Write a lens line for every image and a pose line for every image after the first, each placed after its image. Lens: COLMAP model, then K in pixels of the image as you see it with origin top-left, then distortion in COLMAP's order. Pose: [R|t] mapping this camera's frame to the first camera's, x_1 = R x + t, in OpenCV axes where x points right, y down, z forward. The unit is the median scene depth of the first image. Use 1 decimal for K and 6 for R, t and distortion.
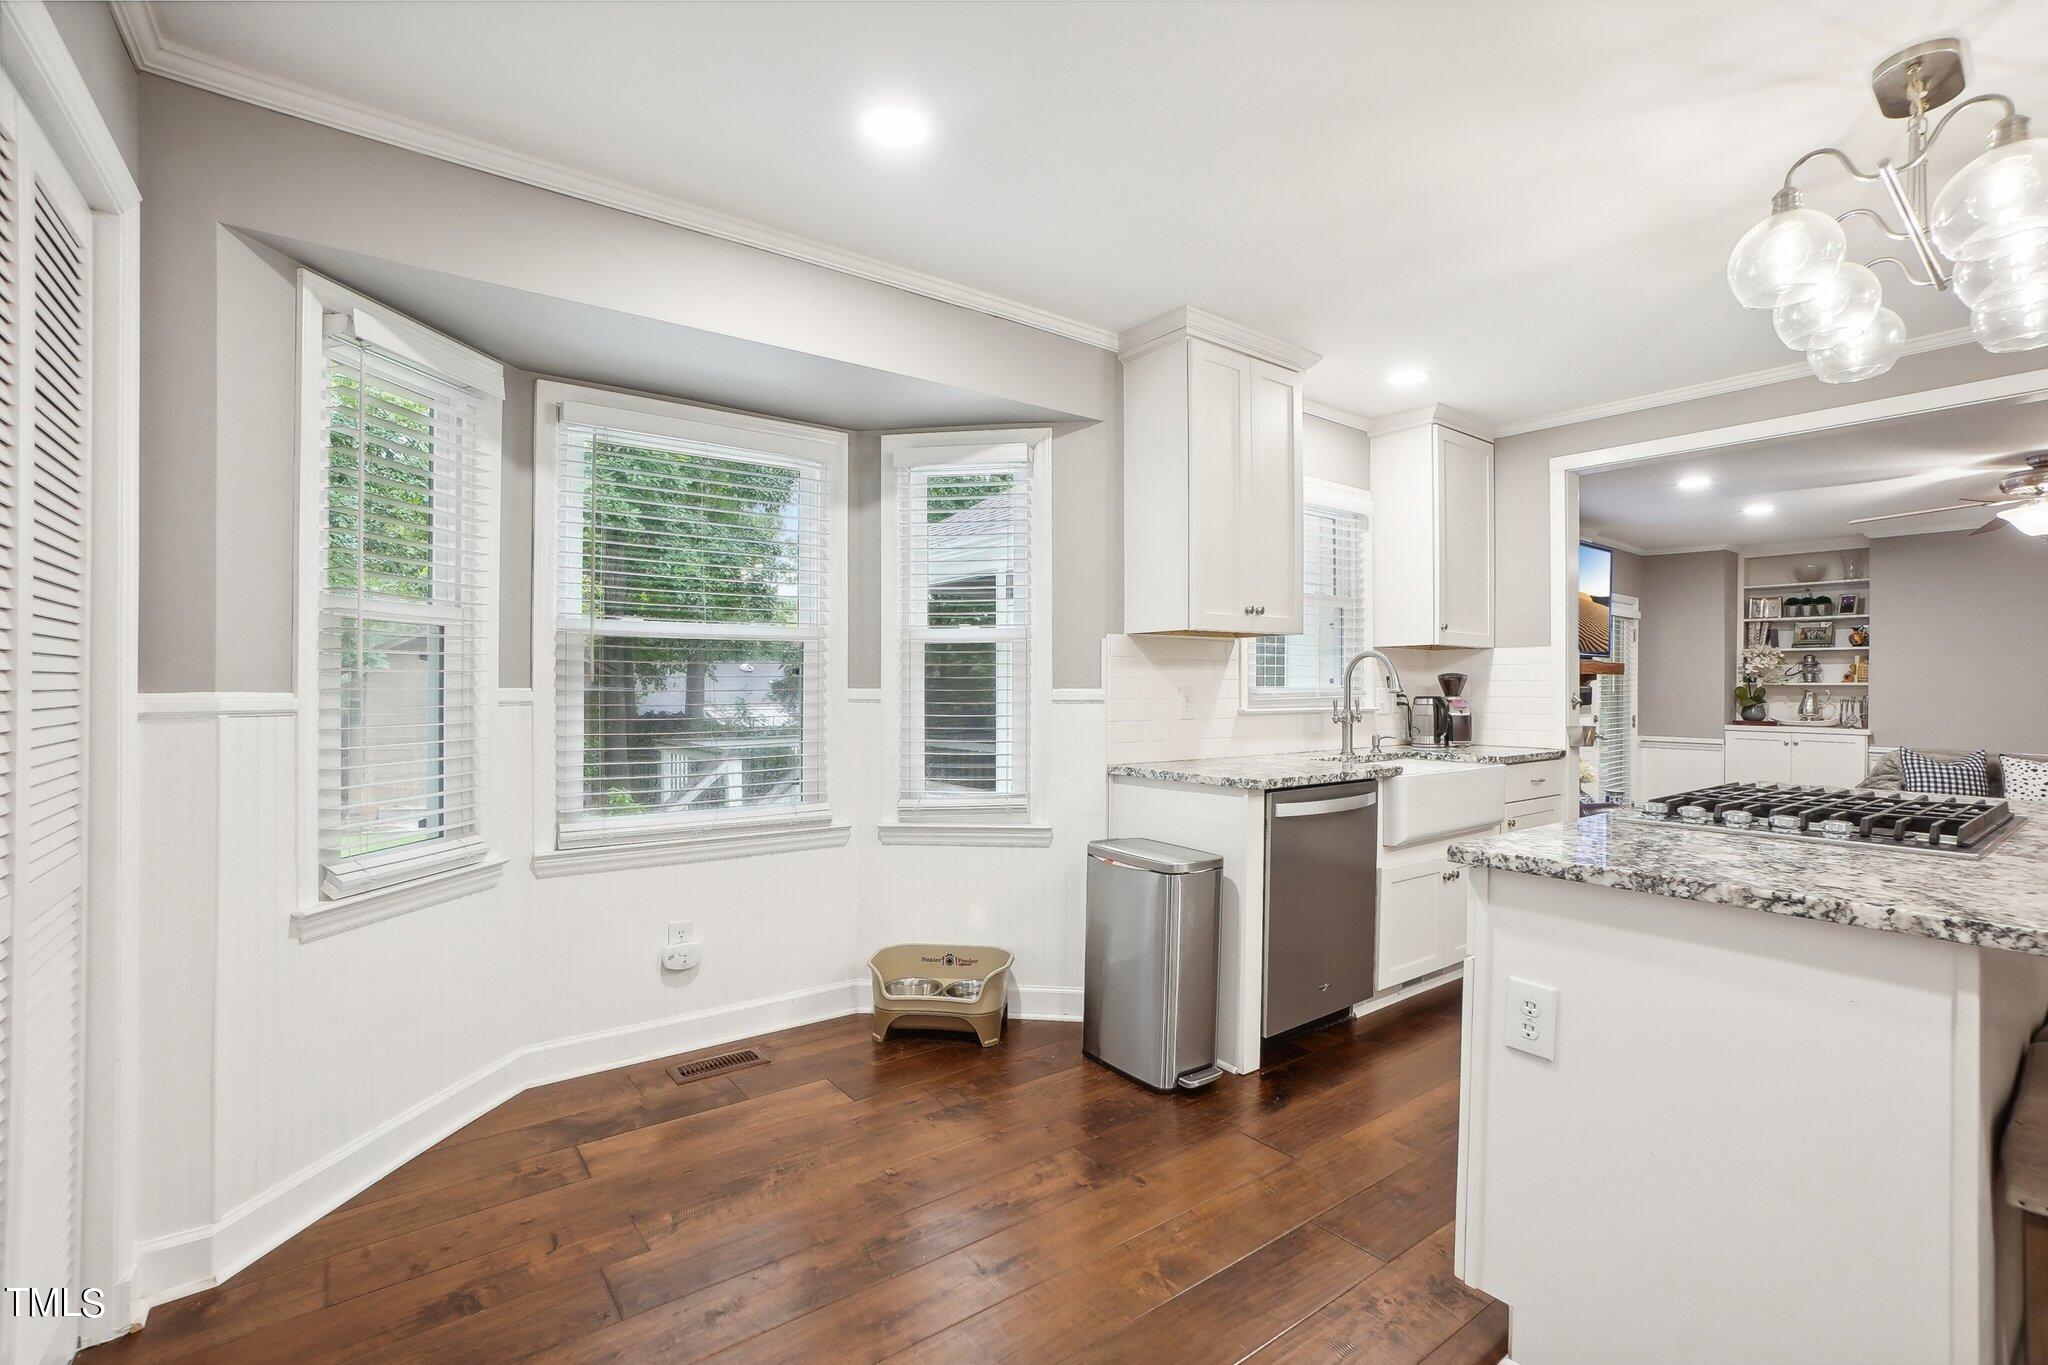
lens RADIAL K [[913.6, 0, 1031.1], [0, 913.6, 696.1], [0, 0, 1]] dist [-0.051043, 0.000445]
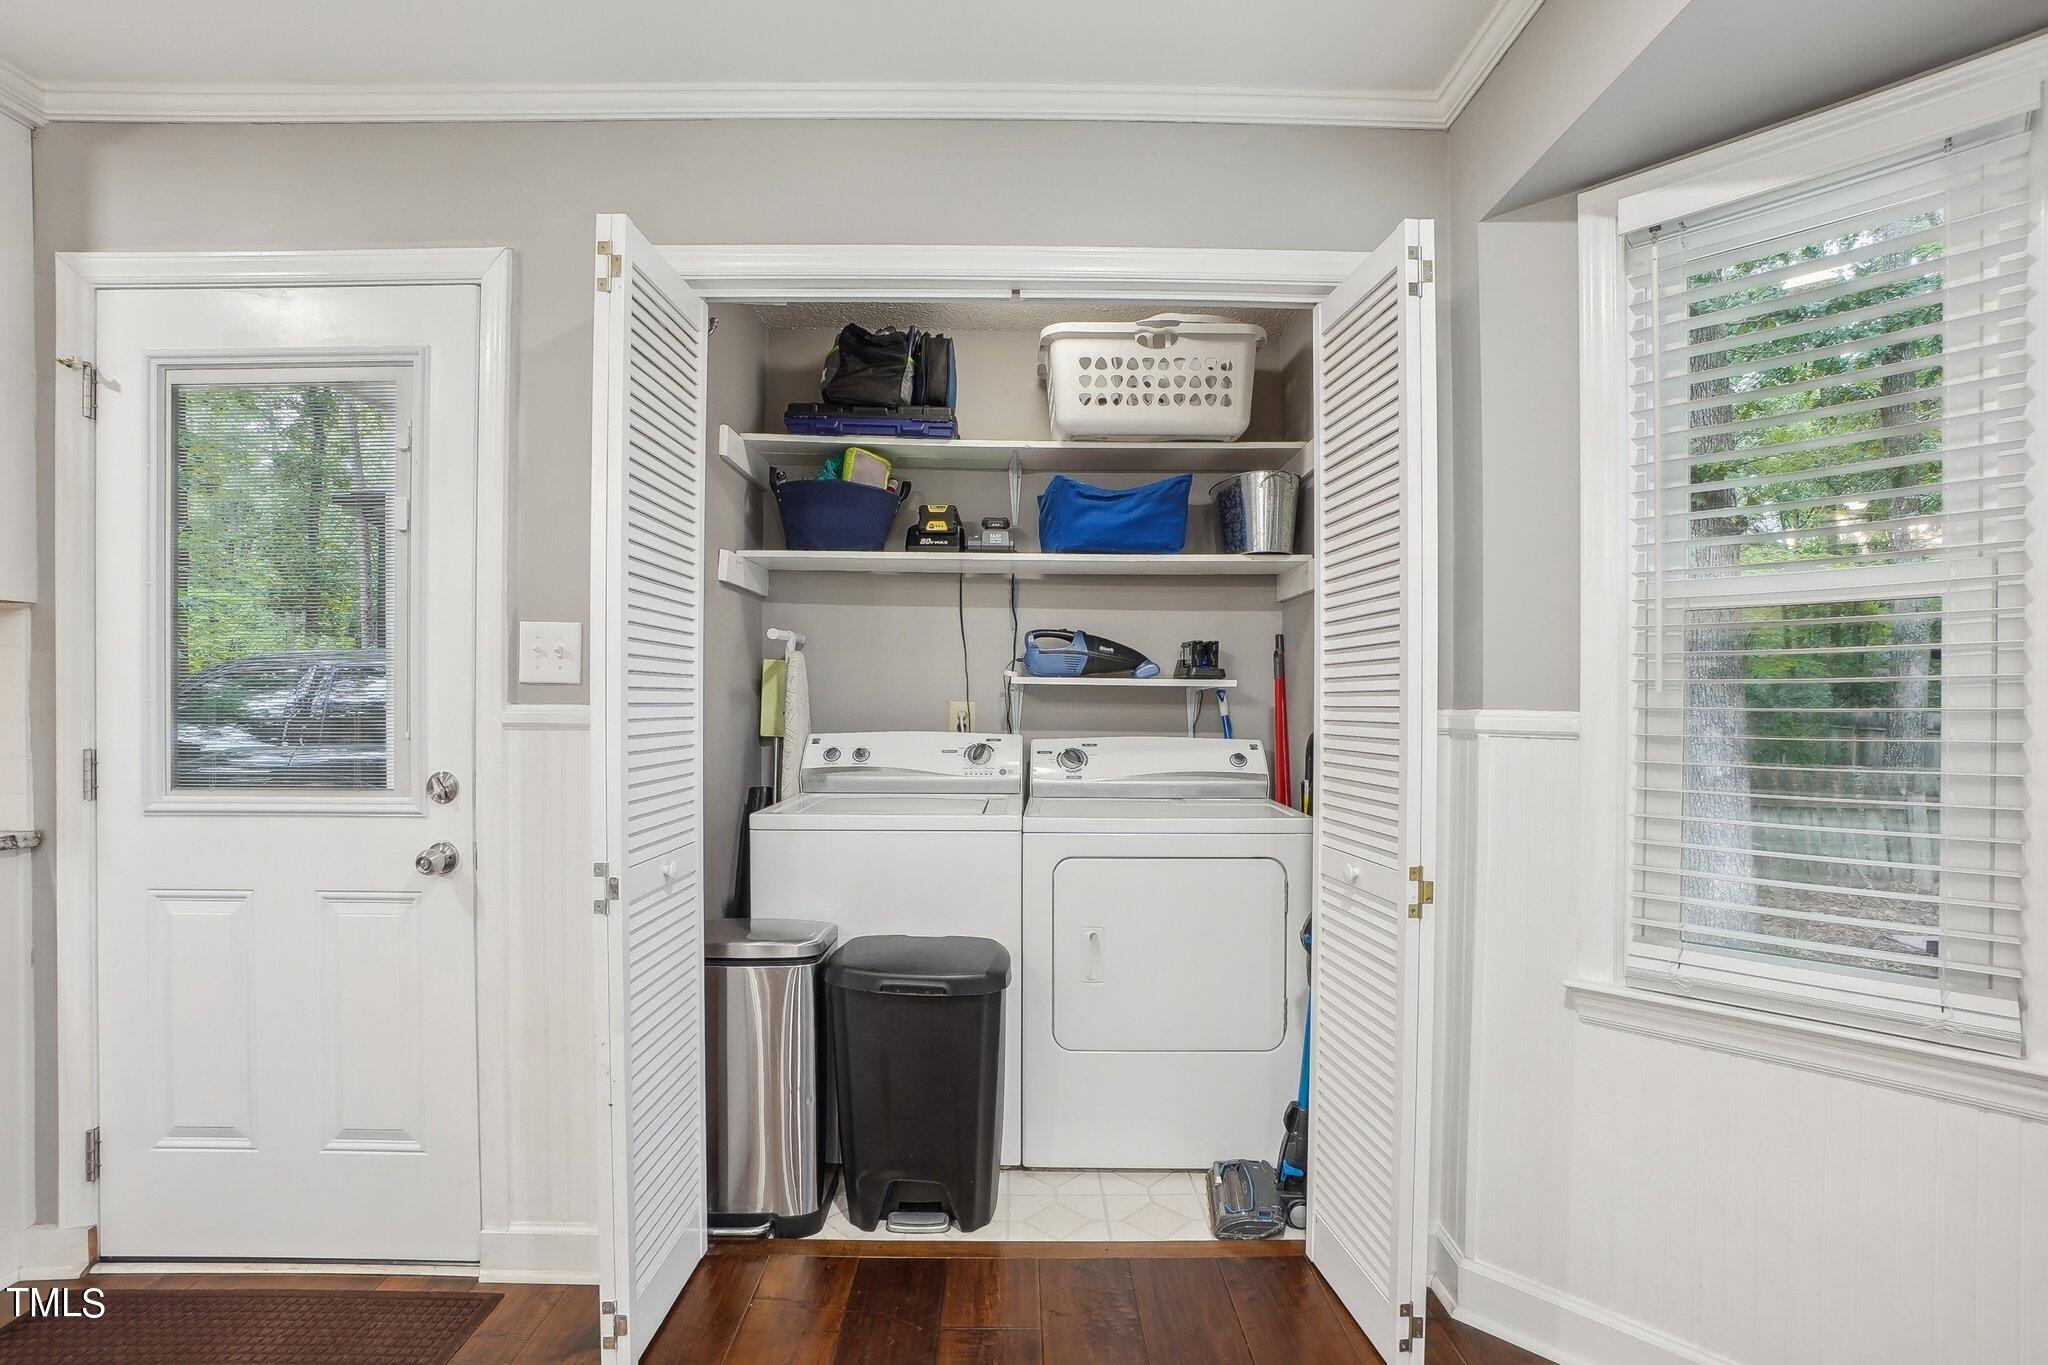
lens RADIAL K [[913.6, 0, 1031.1], [0, 913.6, 696.1], [0, 0, 1]] dist [-0.051043, 0.000445]
pose [[-0.591557, -0.005800, -0.806242, 0.097855], [-0.015205, 0.999877, 0.003963, -0.010978], [0.806120, 0.014603, -0.591572, 0.805342]]
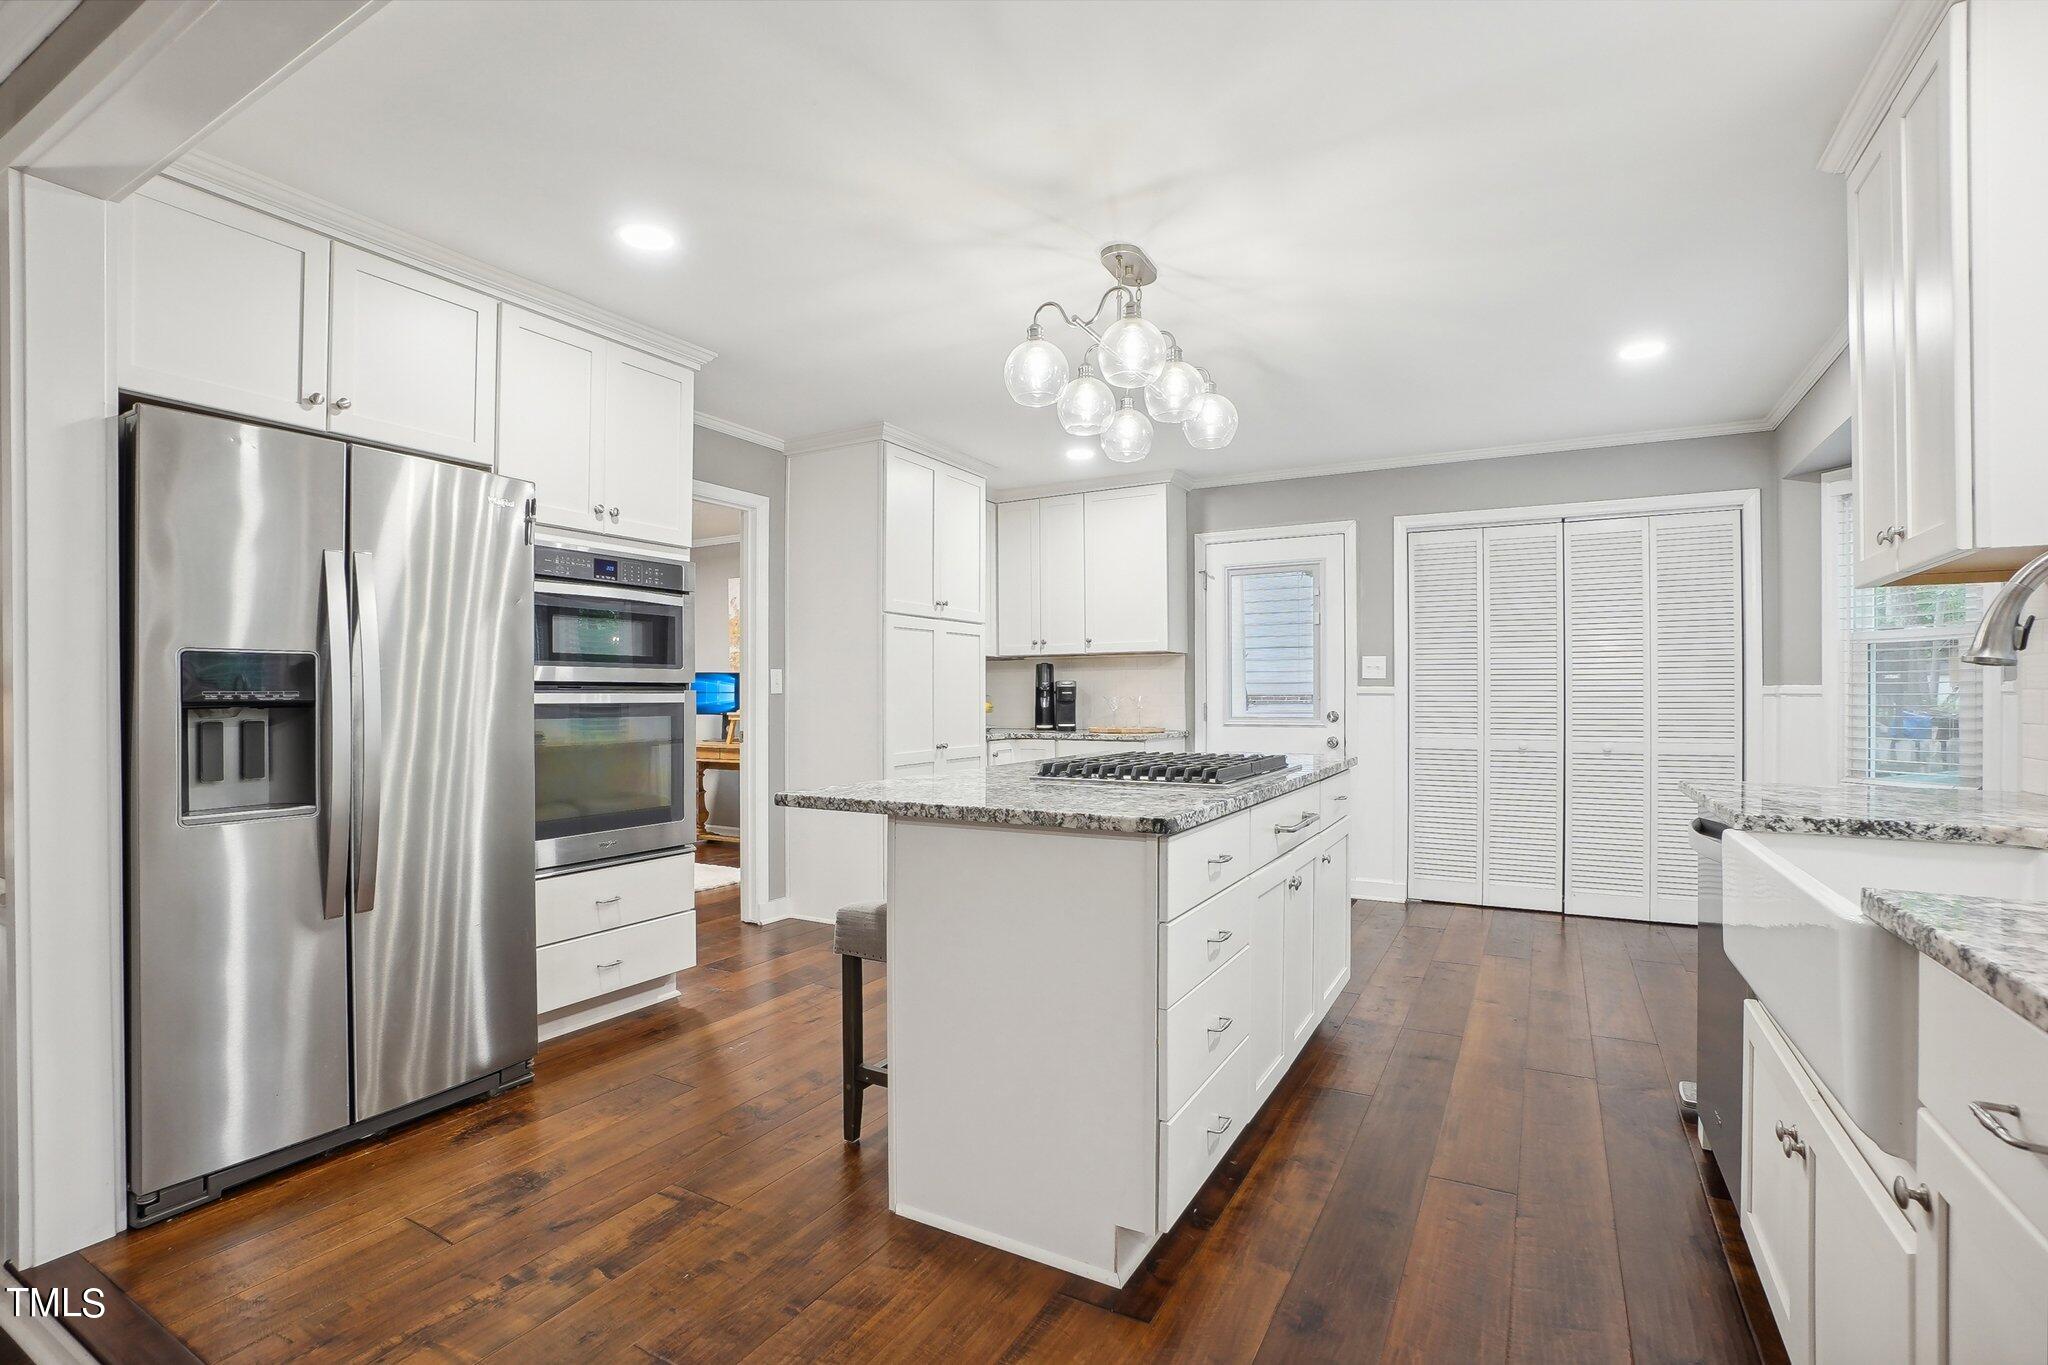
lens RADIAL K [[913.6, 0, 1031.1], [0, 913.6, 696.1], [0, 0, 1]] dist [-0.051043, 0.000445]
pose [[-0.910159, -0.001686, -0.414255, 1.219394], [-0.006576, 0.999925, 0.010379, 0.009469], [0.414206, 0.012171, -0.910102, 1.545118]]
